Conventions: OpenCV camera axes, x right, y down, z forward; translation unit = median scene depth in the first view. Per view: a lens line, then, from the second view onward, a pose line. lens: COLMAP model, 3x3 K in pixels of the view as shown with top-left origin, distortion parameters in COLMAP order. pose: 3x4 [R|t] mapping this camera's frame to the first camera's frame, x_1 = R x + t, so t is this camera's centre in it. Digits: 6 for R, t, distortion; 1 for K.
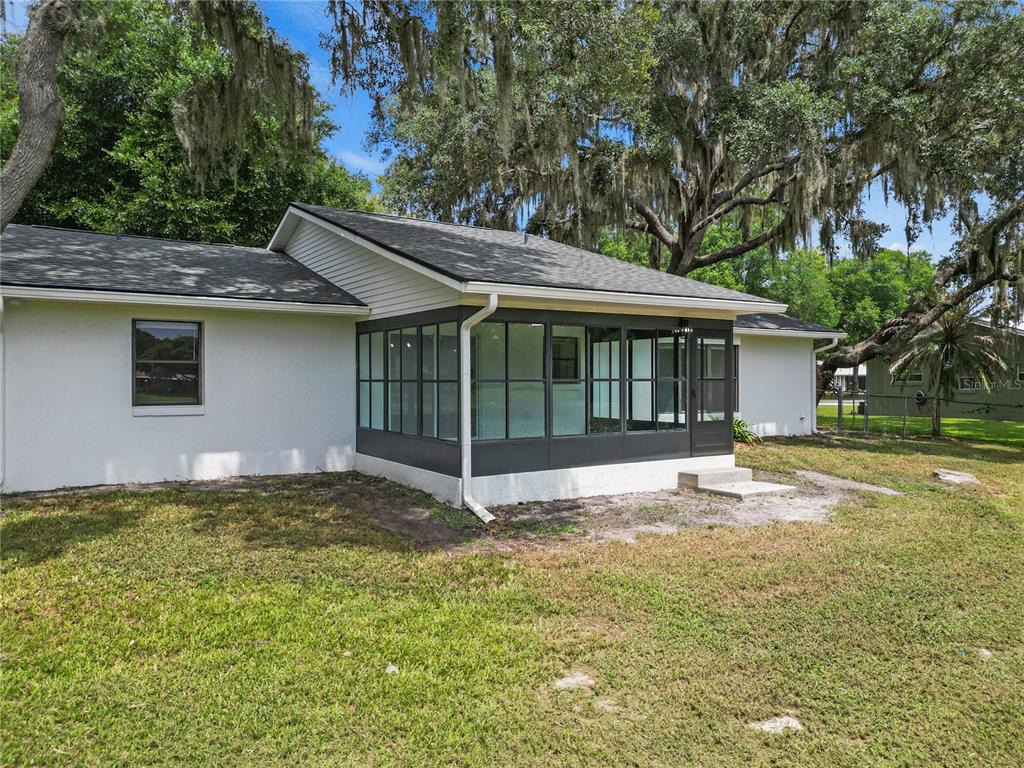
lens RADIAL K [[722.9, 0, 512.0], [0, 722.9, 384.0], [0, 0, 1]] dist [0.066785, -0.061157]
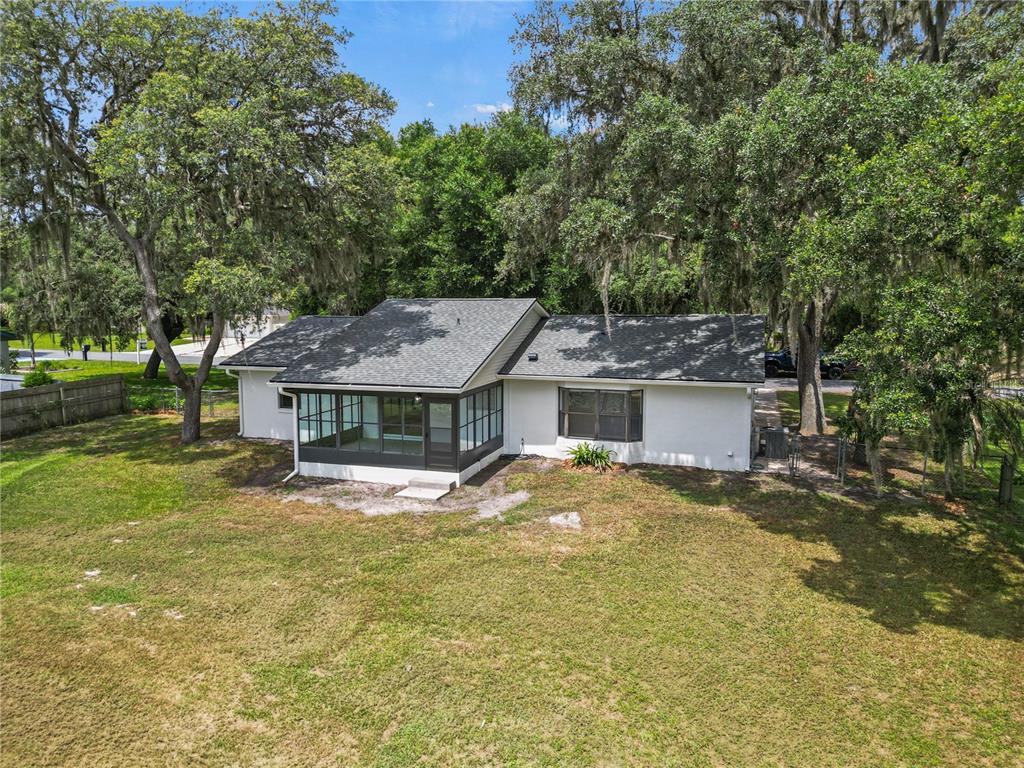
lens RADIAL K [[723.6, 0, 513.1], [0, 723.6, 378.3], [0, 0, 1]] dist [0.094195, -0.127505]
pose [[0.625269, 0.087417, -0.775498, 1.726367], [-0.002559, 0.993931, 0.109976, -0.314918], [0.780405, -0.066780, 0.621698, 0.092998]]
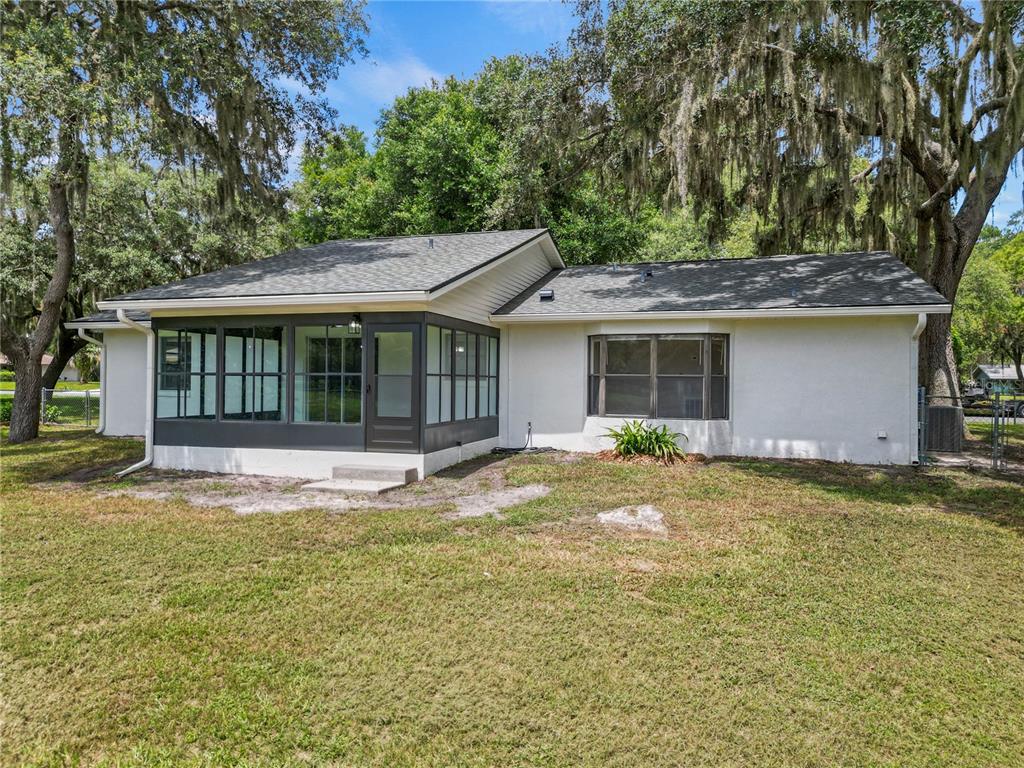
lens RADIAL K [[722.9, 0, 512.0], [0, 722.9, 384.0], [0, 0, 1]] dist [0.066785, -0.061157]
pose [[0.641127, 0.006831, -0.767404, 1.146160], [-0.013662, 0.999904, -0.002513, 0.007567], [0.767313, 0.012095, 0.641159, 0.519217]]
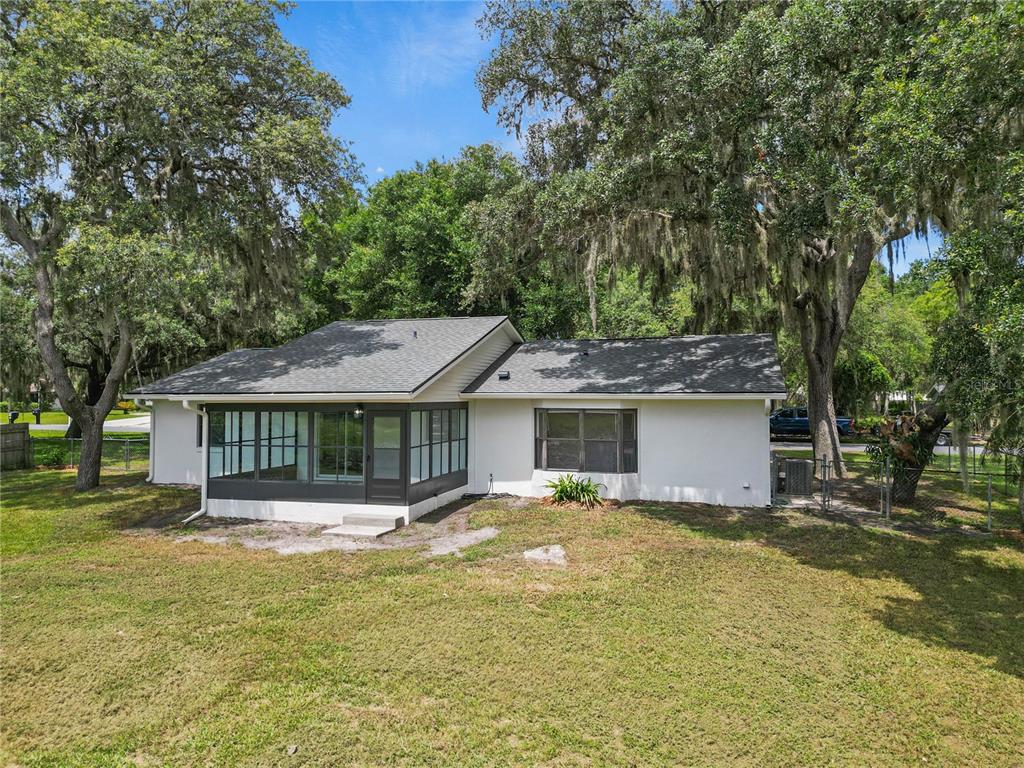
lens RADIAL K [[720.4, 0, 512.7], [0, 720.4, 384.1], [0, 0, 1]] dist [0.066893, -0.060111]
pose [[0.651697, -0.012236, -0.758380, 1.476006], [-0.004222, 0.999796, -0.019759, -0.100914], [0.758467, 0.016079, 0.651513, 0.318071]]
